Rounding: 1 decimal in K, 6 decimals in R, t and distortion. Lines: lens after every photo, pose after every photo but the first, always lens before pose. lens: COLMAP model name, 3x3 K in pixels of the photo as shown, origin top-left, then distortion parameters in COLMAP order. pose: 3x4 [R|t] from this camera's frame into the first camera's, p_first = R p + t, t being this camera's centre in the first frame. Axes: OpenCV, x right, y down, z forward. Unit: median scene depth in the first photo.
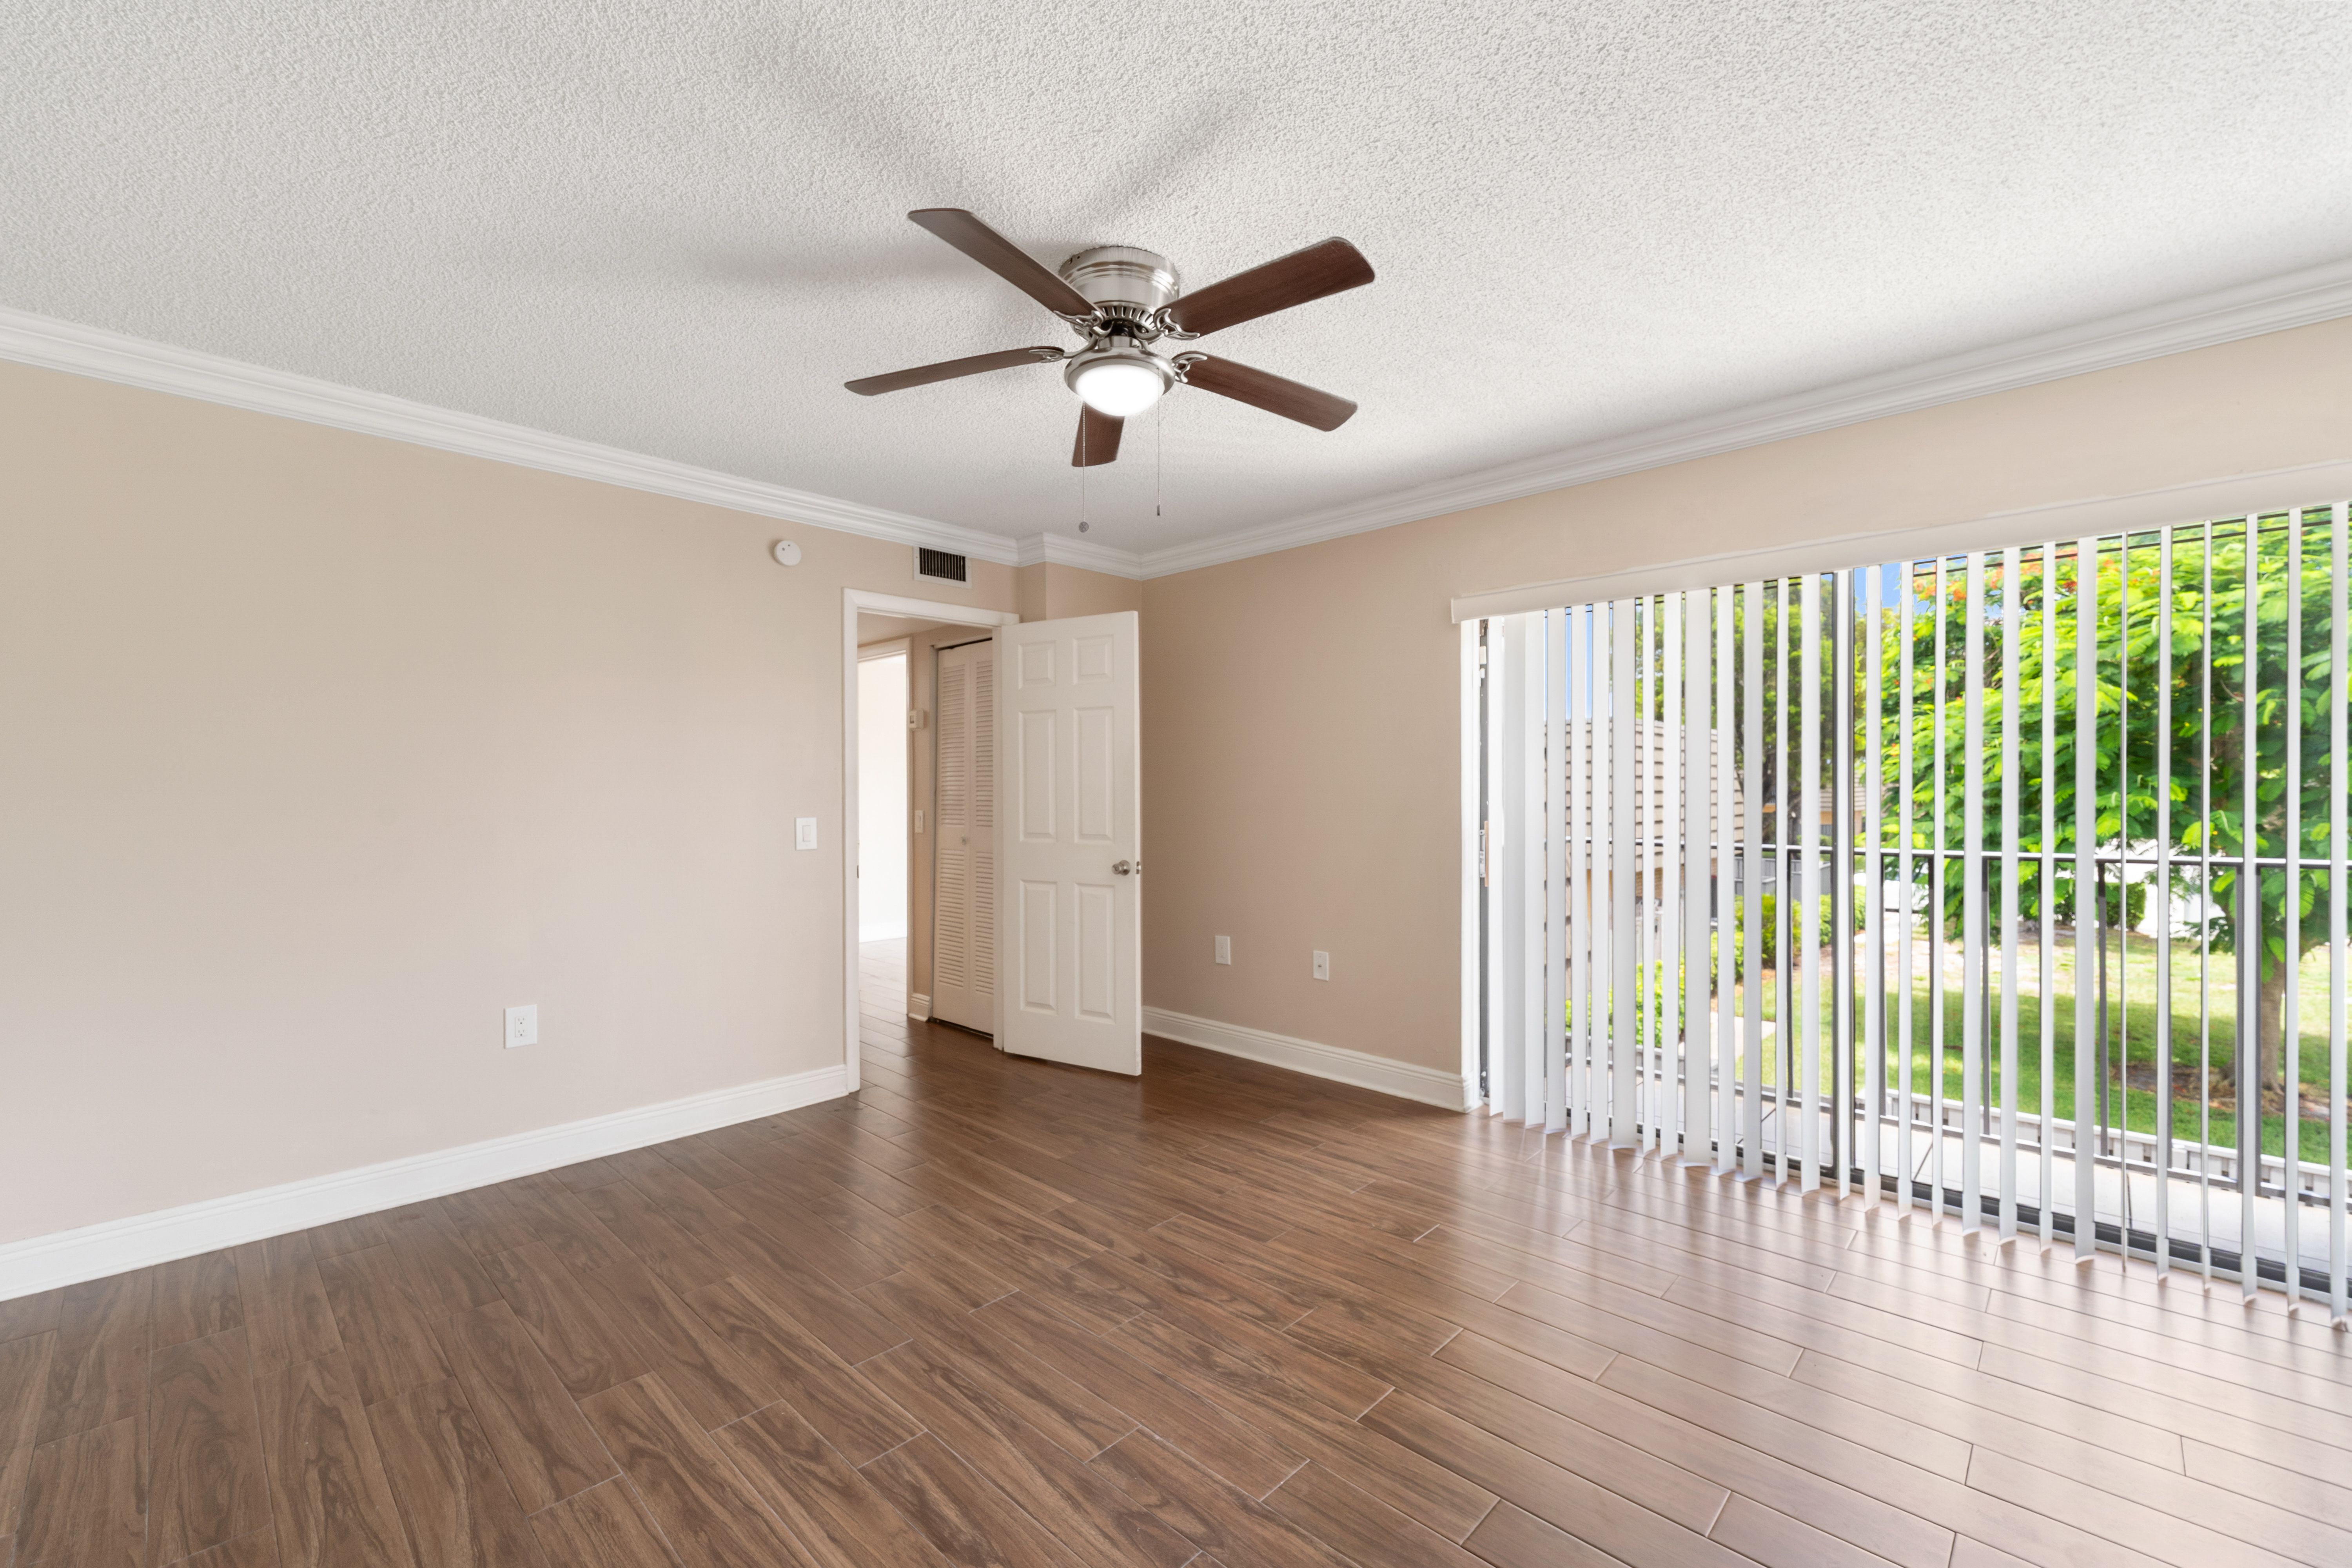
lens RADIAL K [[962.2, 0, 1179.4], [0, 962.2, 790.0], [0, 0, 1]] dist [0.002012, -0.001849]
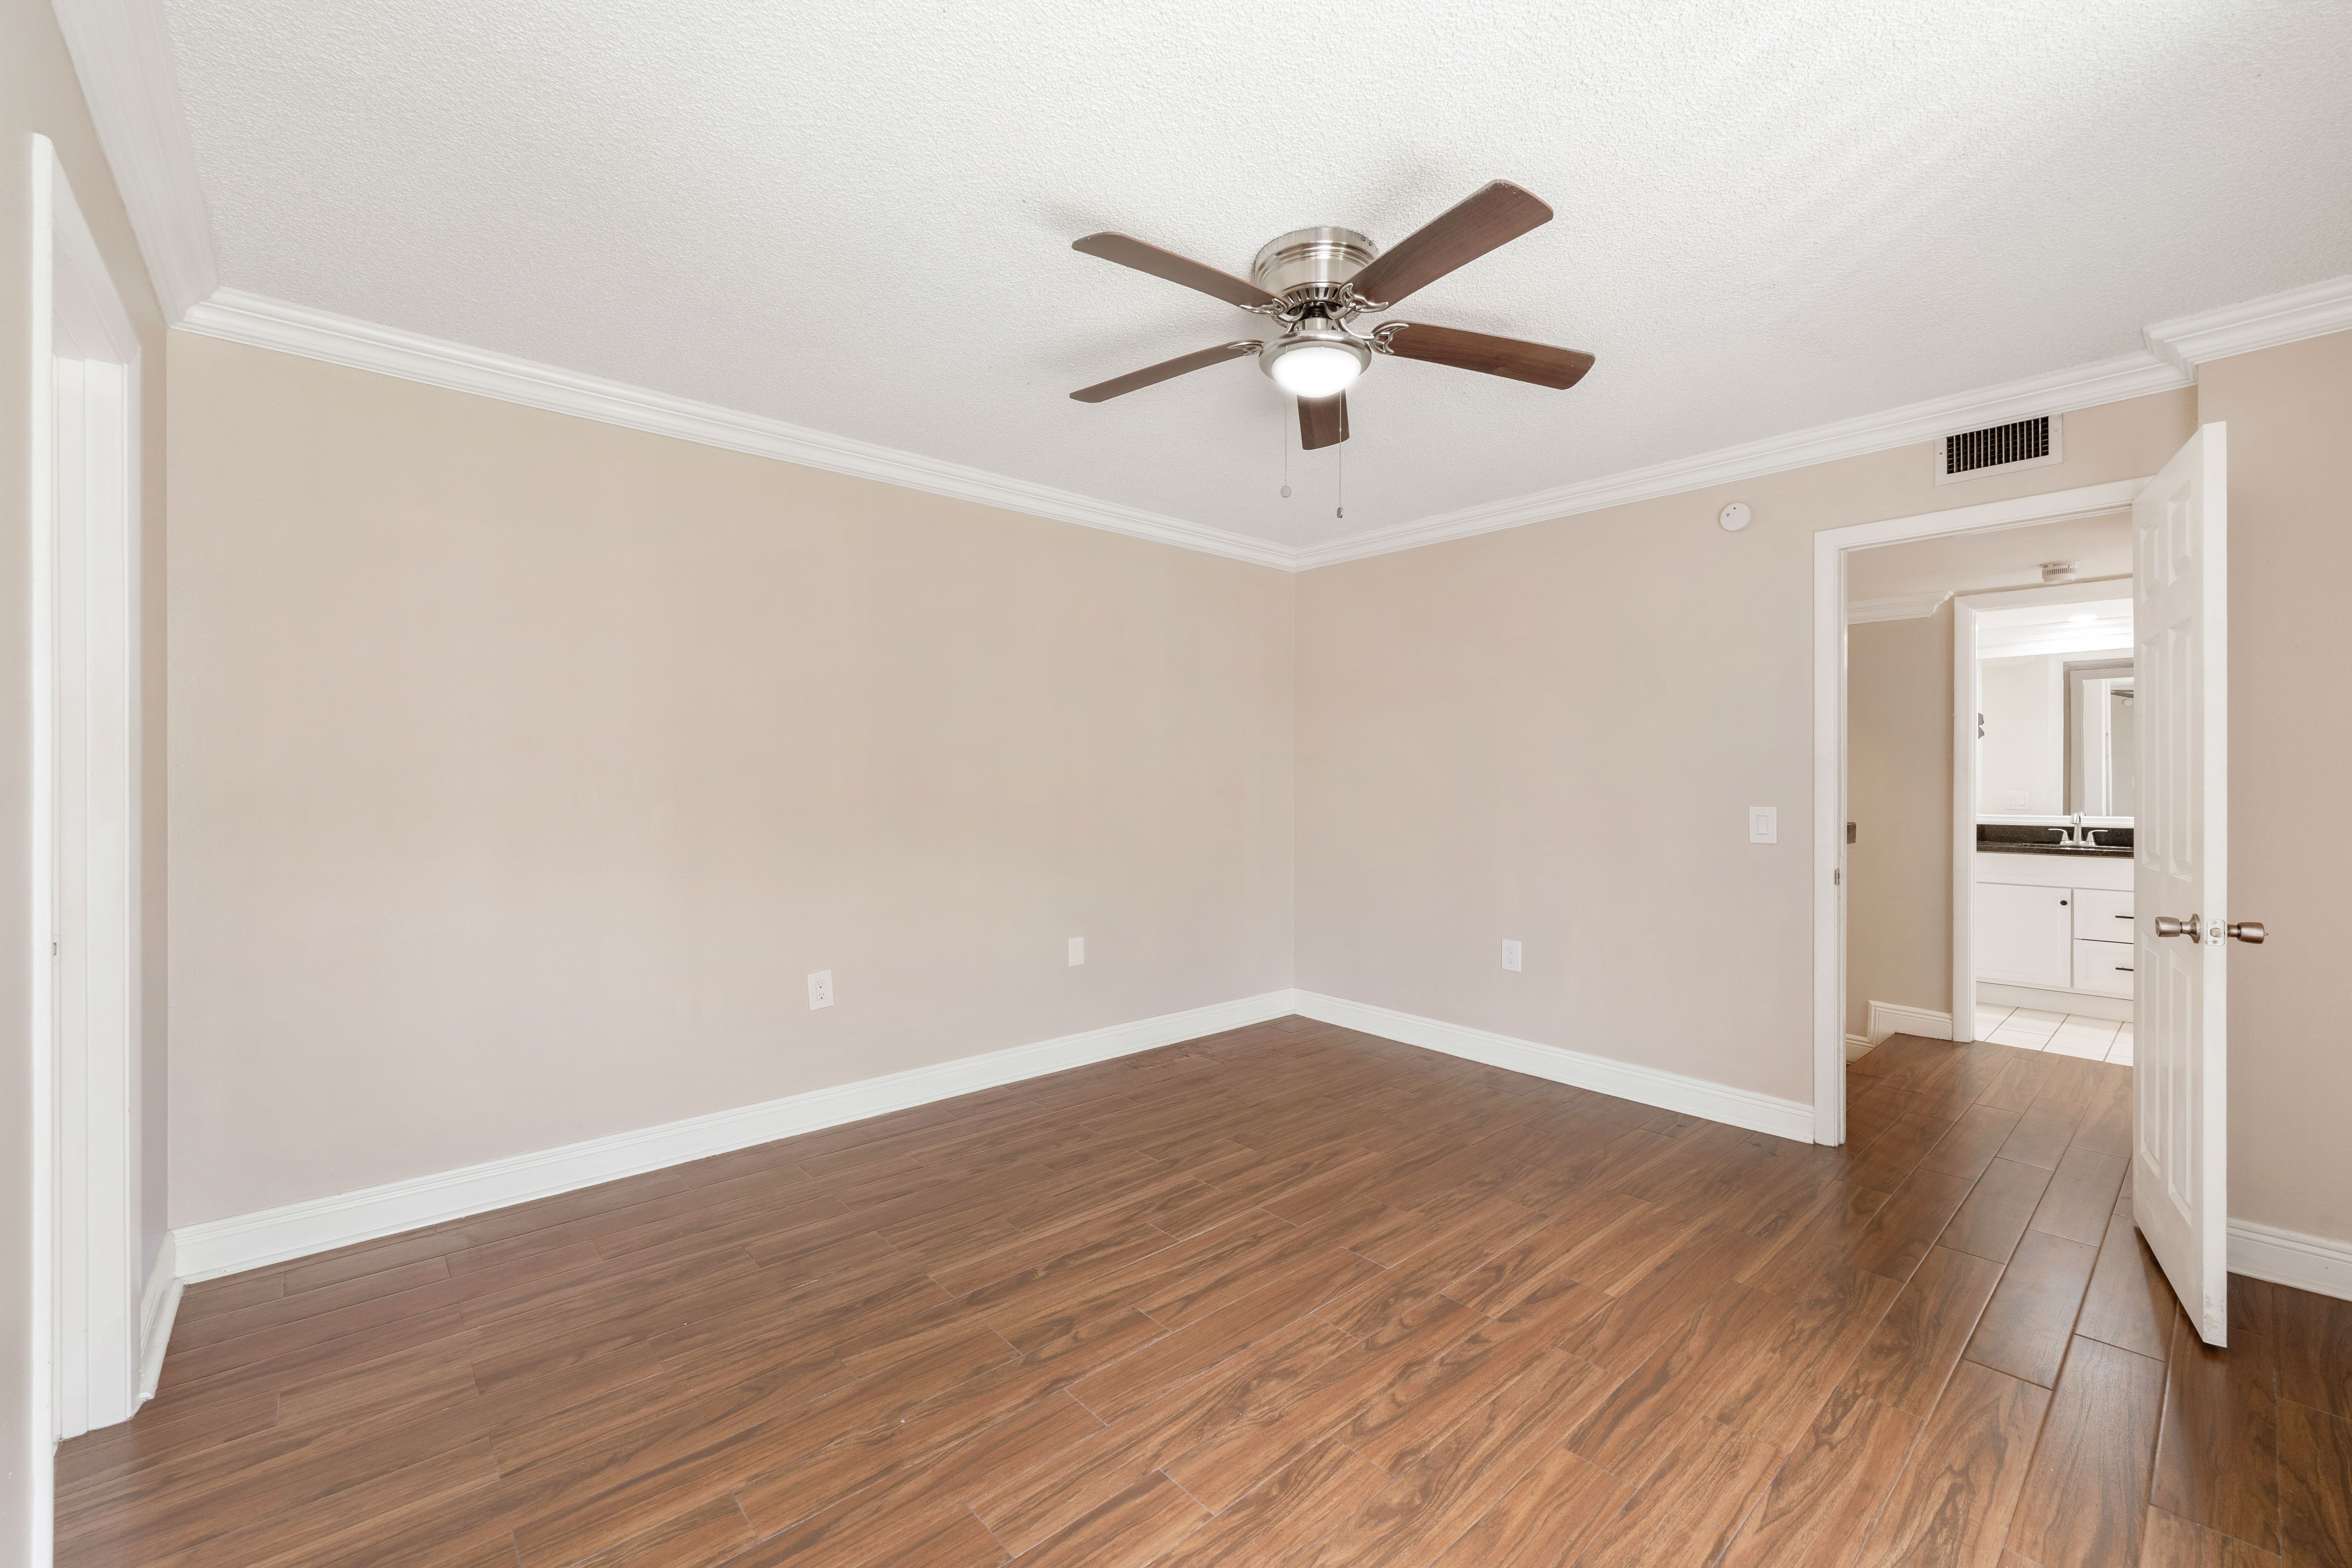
lens RADIAL K [[962.2, 0, 1186.4], [0, 962.2, 778.7], [0, 0, 1]] dist [0.002012, -0.001849]
pose [[-0.073538, 0.007969, -0.997261, 0.823566], [-0.004055, 0.999957, 0.008290, -0.004466], [0.997284, 0.004653, -0.073503, 0.827044]]
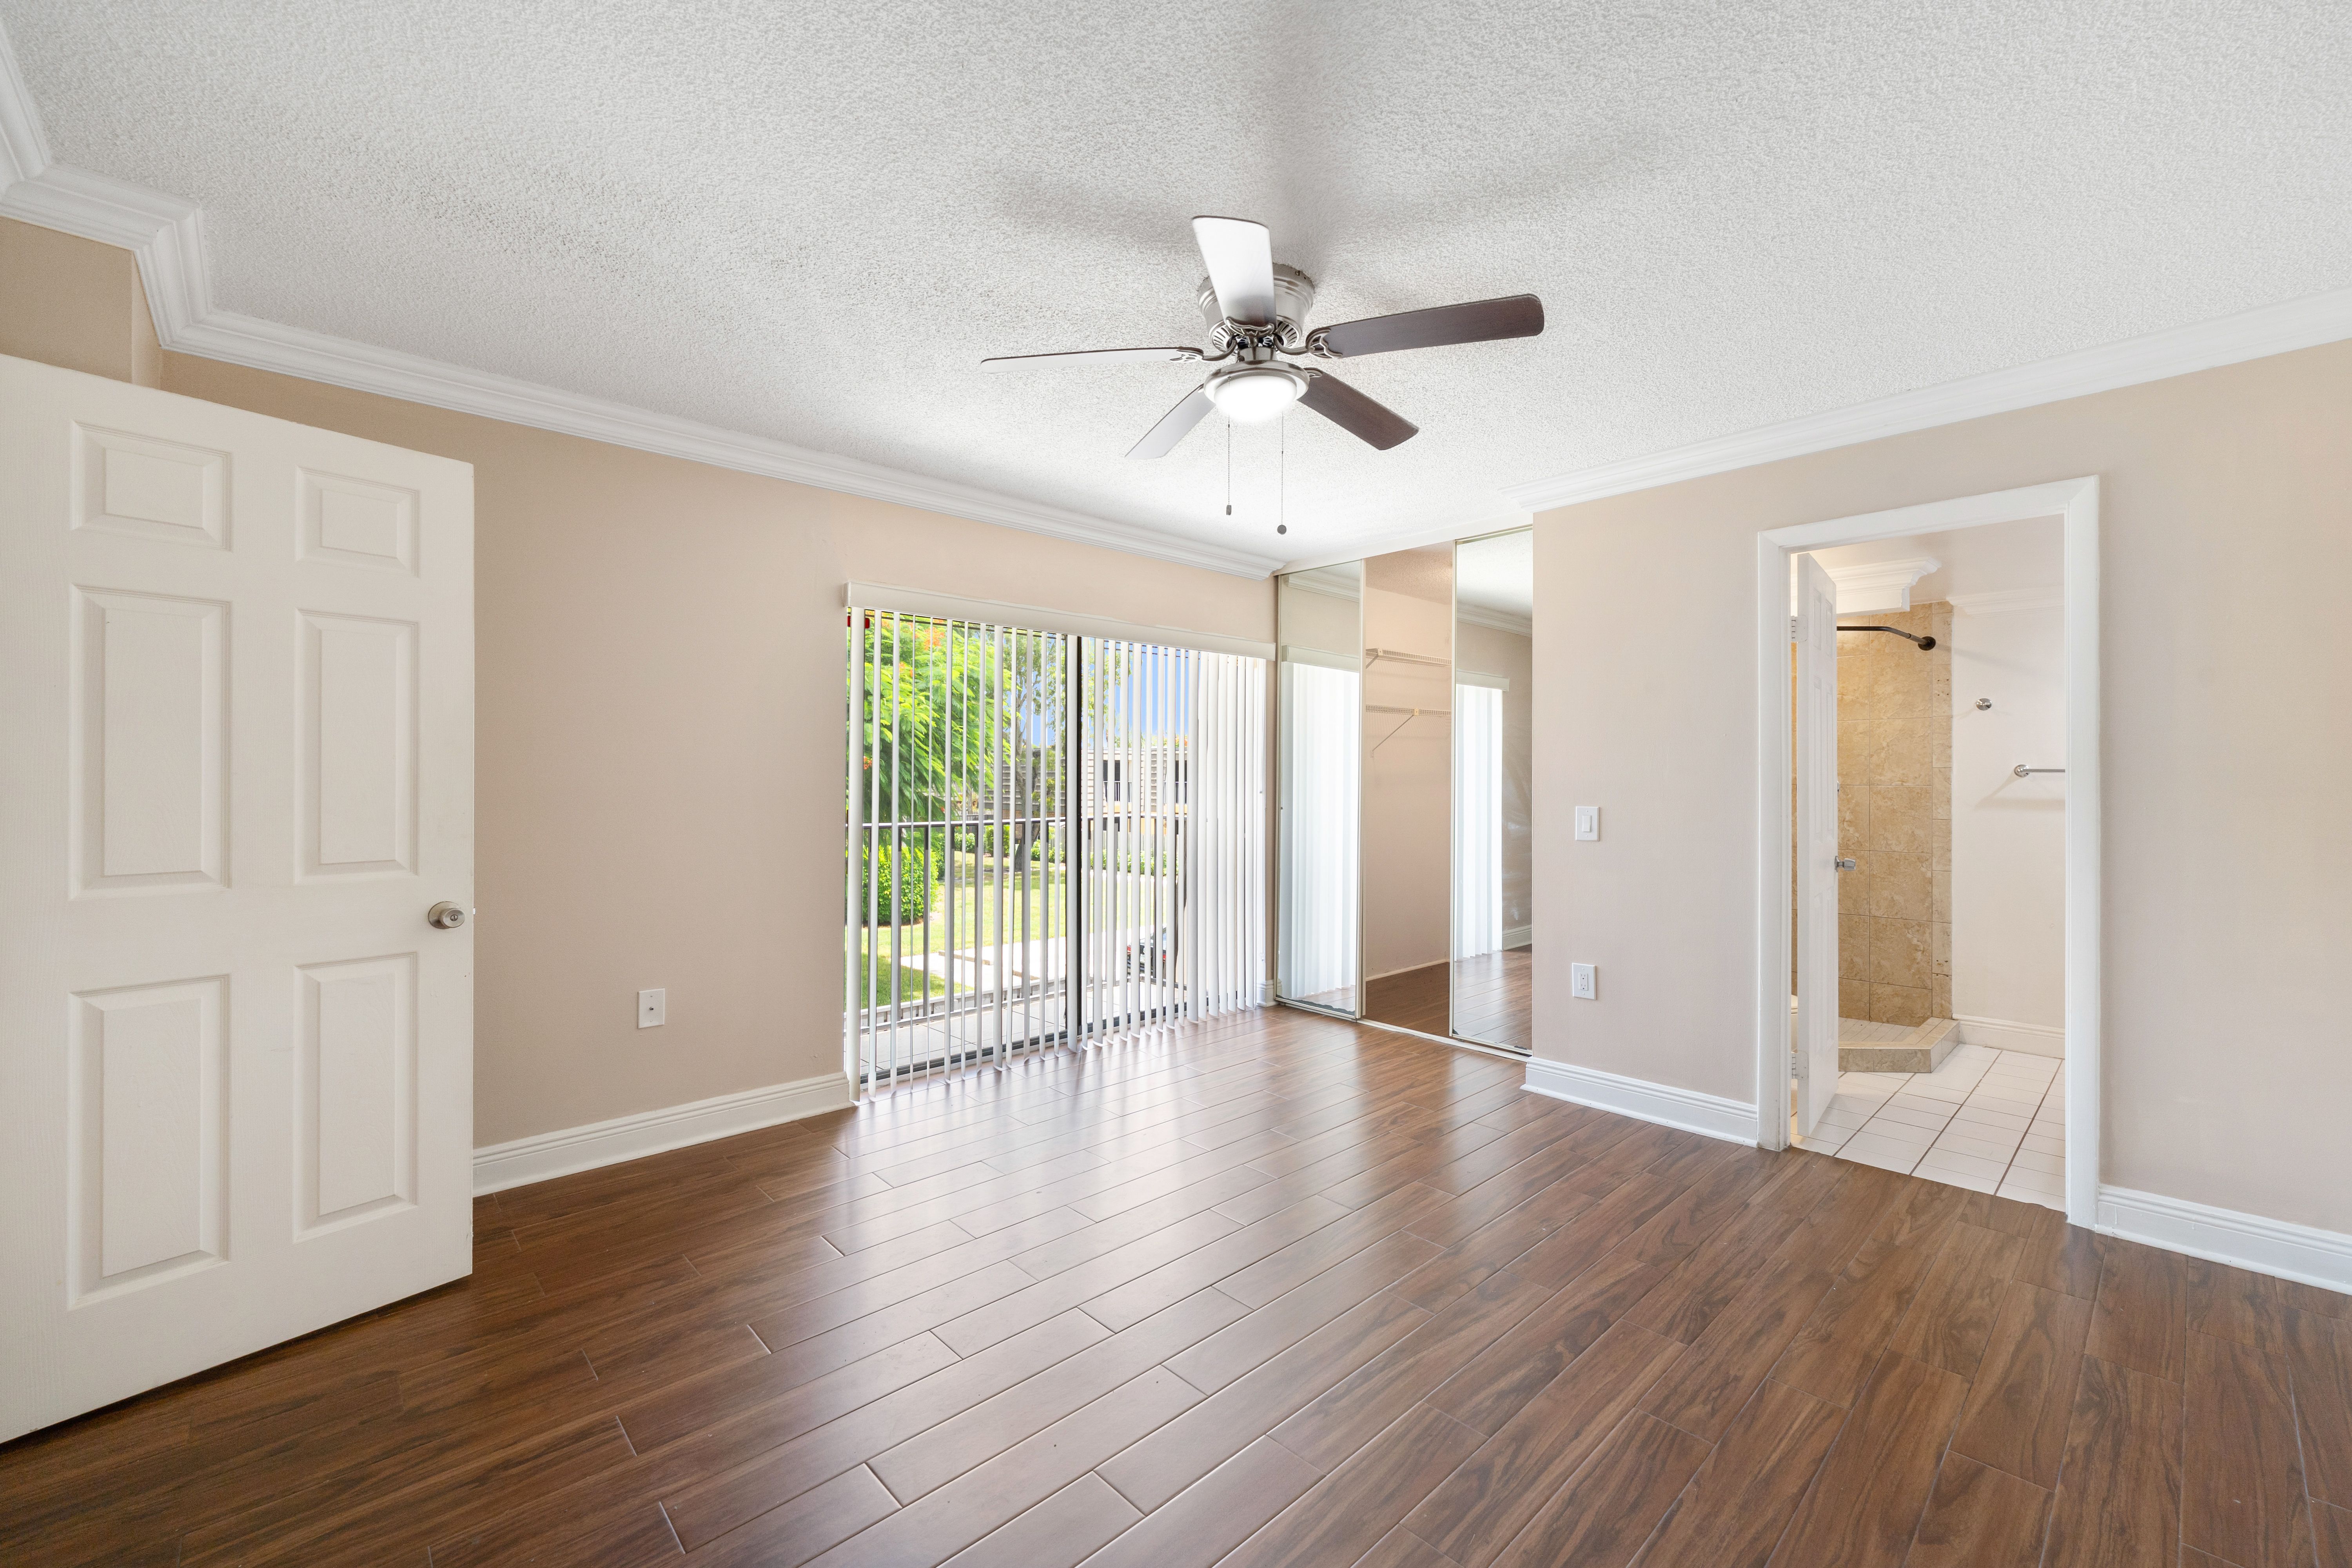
lens RADIAL K [[962.2, 0, 1179.8], [0, 962.2, 772.2], [0, 0, 1]] dist [0.002012, -0.001849]
pose [[0.056400, 0.007697, 0.998379, -0.978662], [-0.002608, 0.999968, -0.007561, 0.002085], [-0.998405, -0.002177, 0.056419, 0.899684]]
